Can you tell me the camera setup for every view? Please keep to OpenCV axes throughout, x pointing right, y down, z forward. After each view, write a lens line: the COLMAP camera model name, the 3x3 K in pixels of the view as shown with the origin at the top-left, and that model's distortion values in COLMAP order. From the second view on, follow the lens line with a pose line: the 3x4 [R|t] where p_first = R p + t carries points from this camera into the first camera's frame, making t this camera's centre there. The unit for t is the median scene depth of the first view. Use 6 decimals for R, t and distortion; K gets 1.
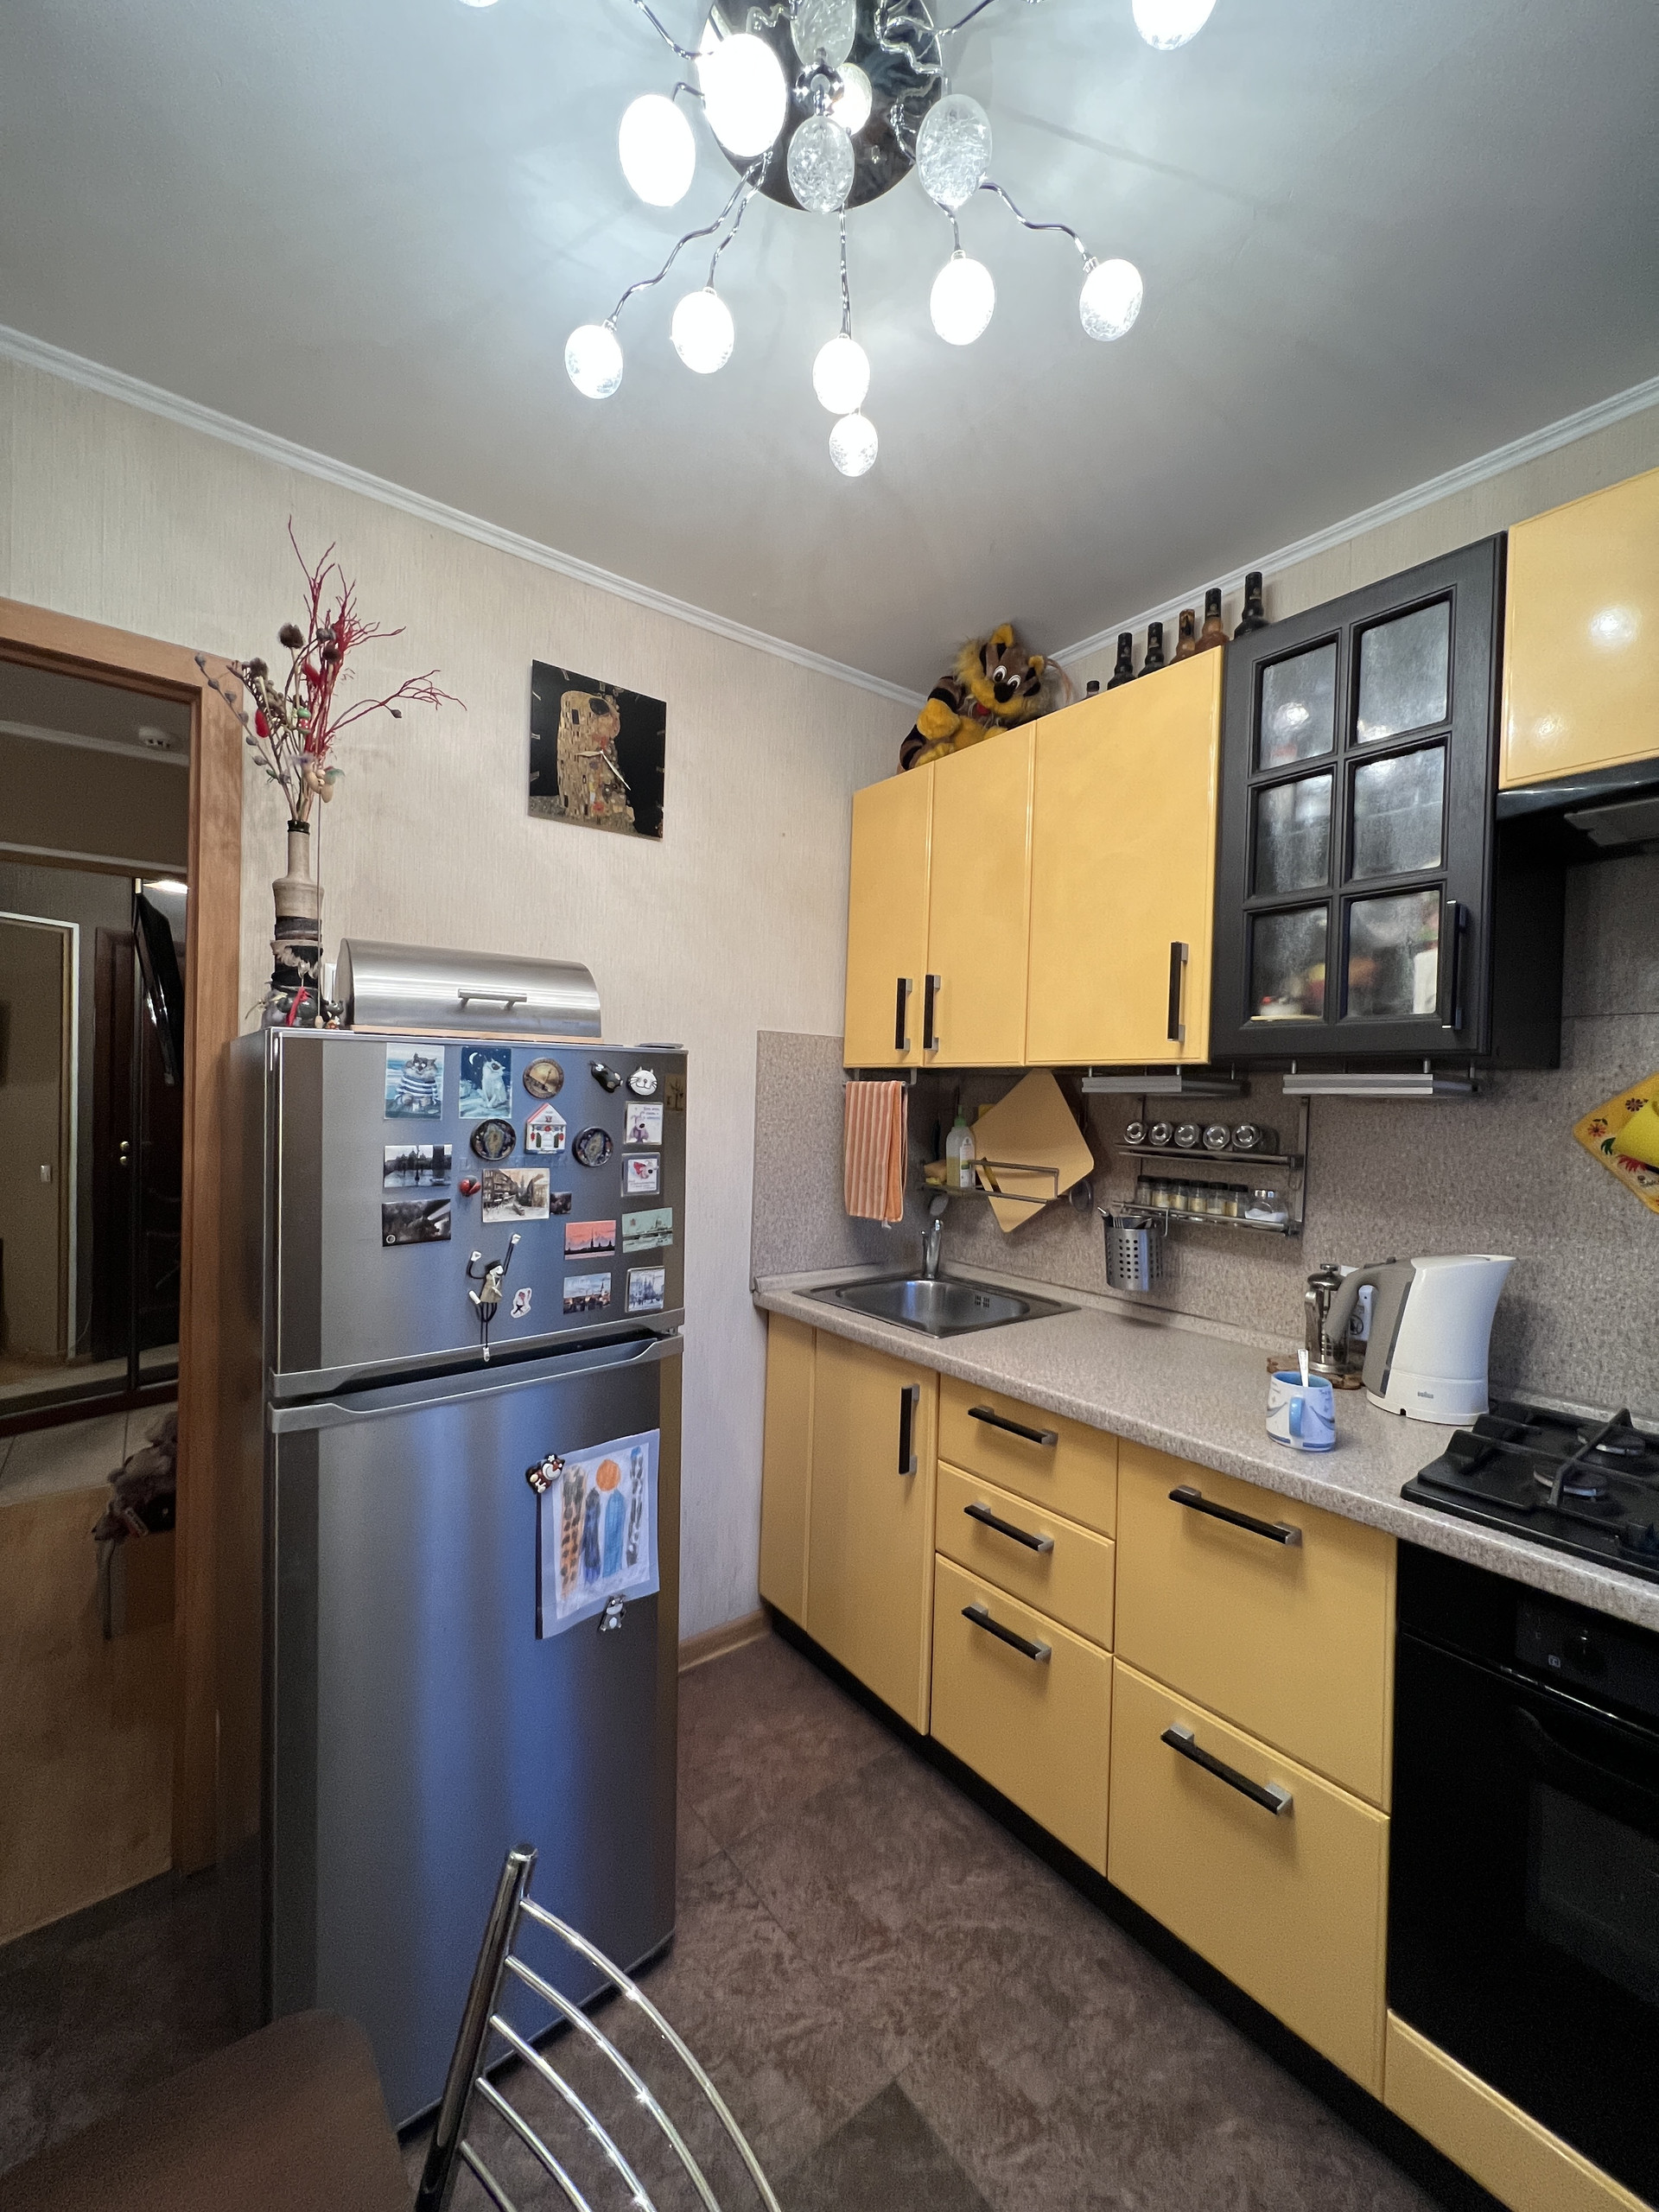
lens RADIAL K [[882.3, 0, 834.2], [0, 882.3, 1104.9], [0, 0, 1]] dist [-0.004940, 0.001306]
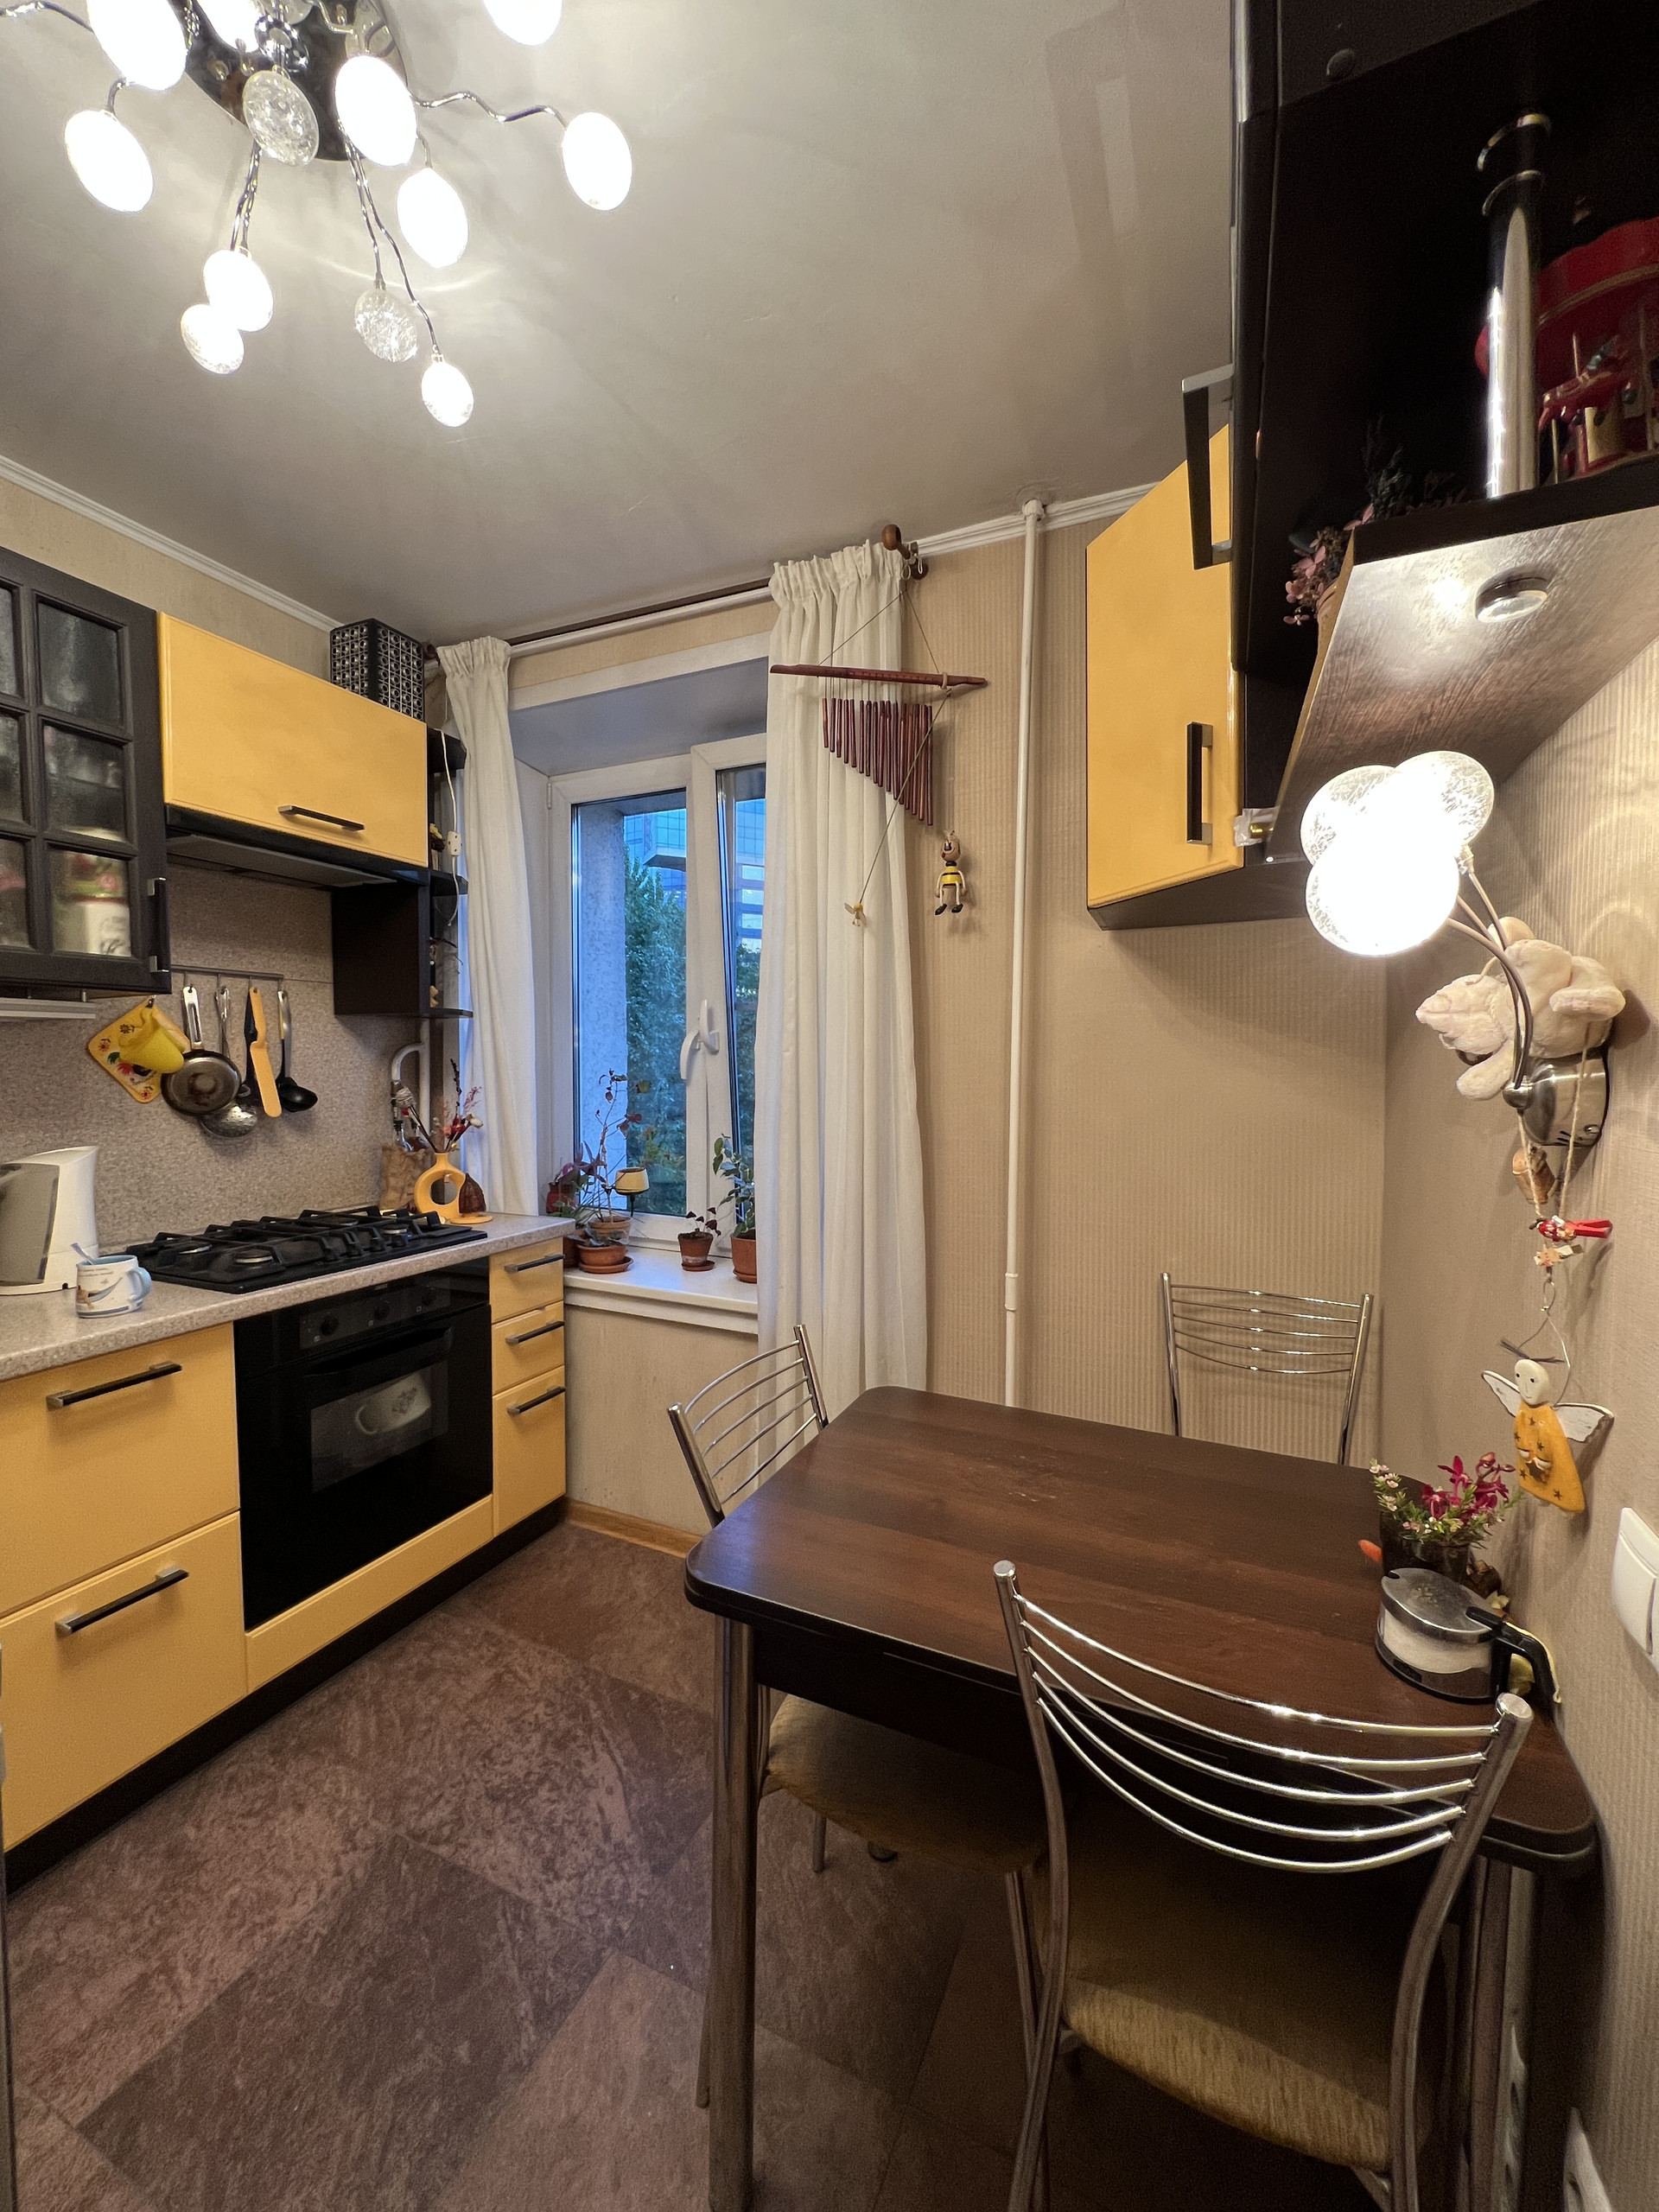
lens RADIAL K [[882.3, 0, 832.5], [0, 882.3, 1107.4], [0, 0, 1]] dist [-0.004940, 0.001306]
pose [[-0.452816, -0.075329, 0.888416, -0.751609], [-0.009440, 0.996774, 0.079706, 0.002634], [-0.891554, 0.027706, -0.452067, 0.523825]]
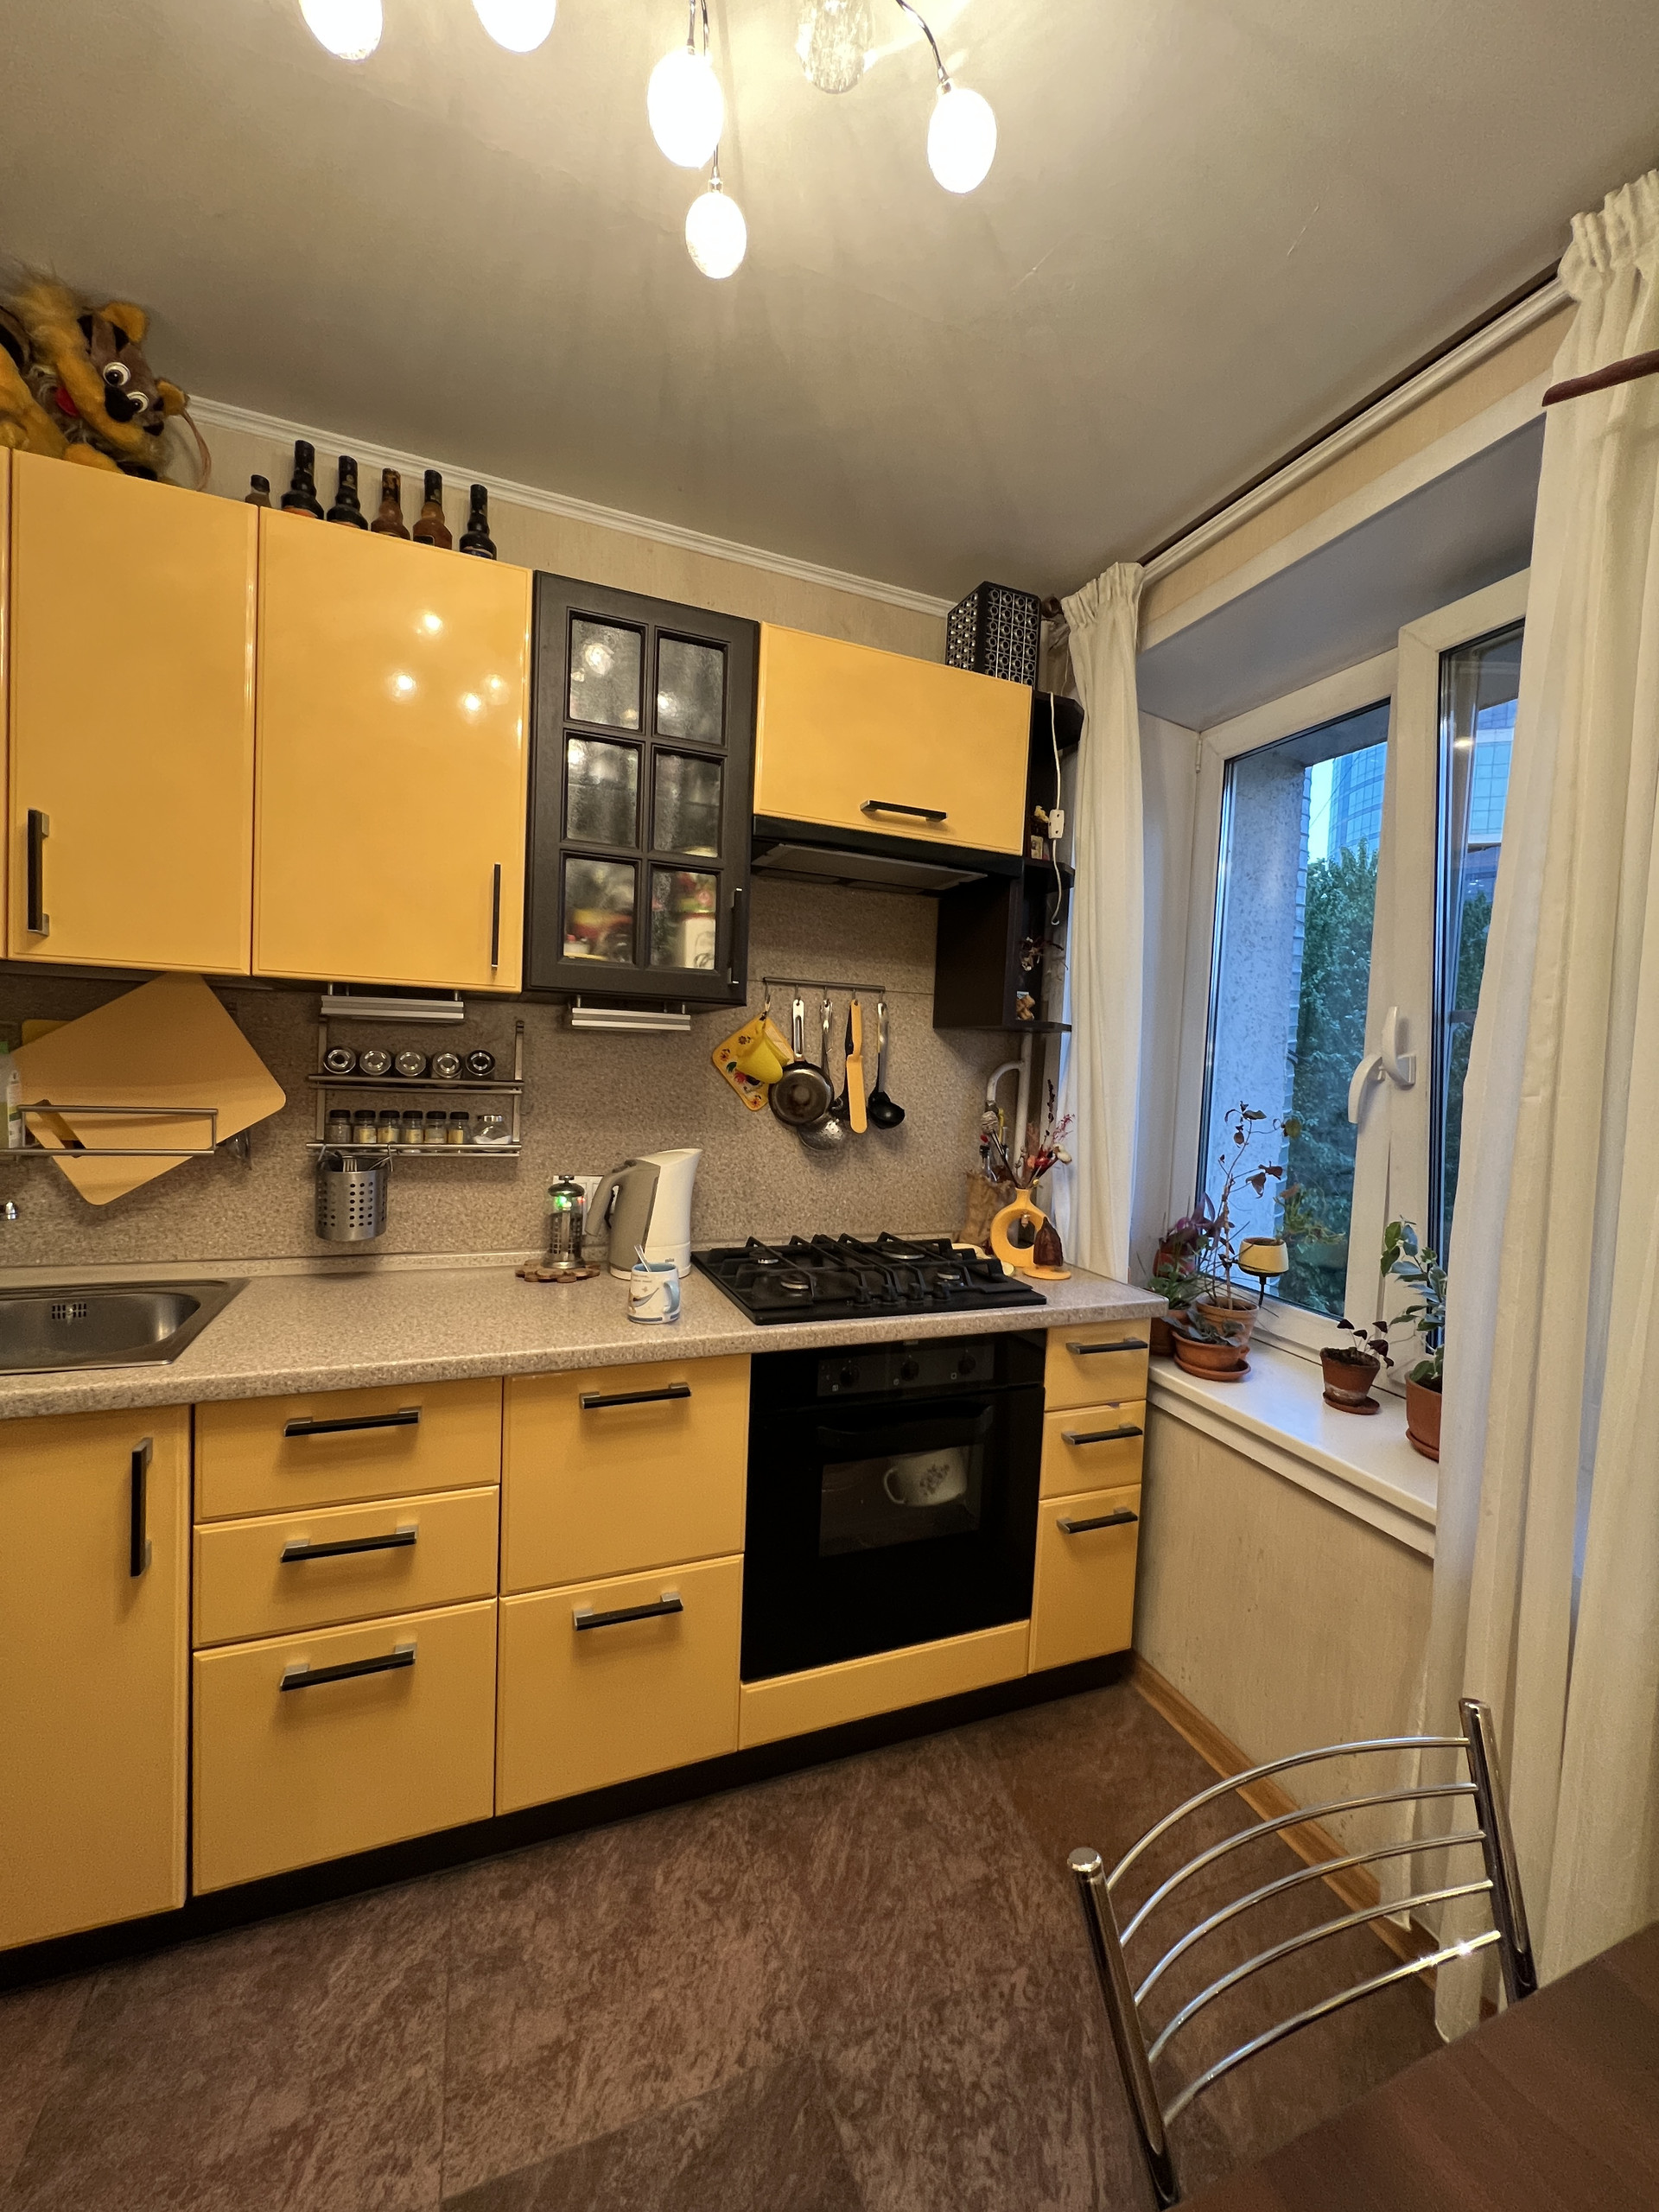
lens RADIAL K [[882.3, 0, 838.0], [0, 882.3, 1104.0], [0, 0, 1]] dist [-0.004940, 0.001306]
pose [[0.282532, -0.062189, 0.957240, -0.426197], [-0.028460, 0.996914, 0.073166, -0.004442], [-0.958836, -0.047915, 0.279890, 0.344858]]
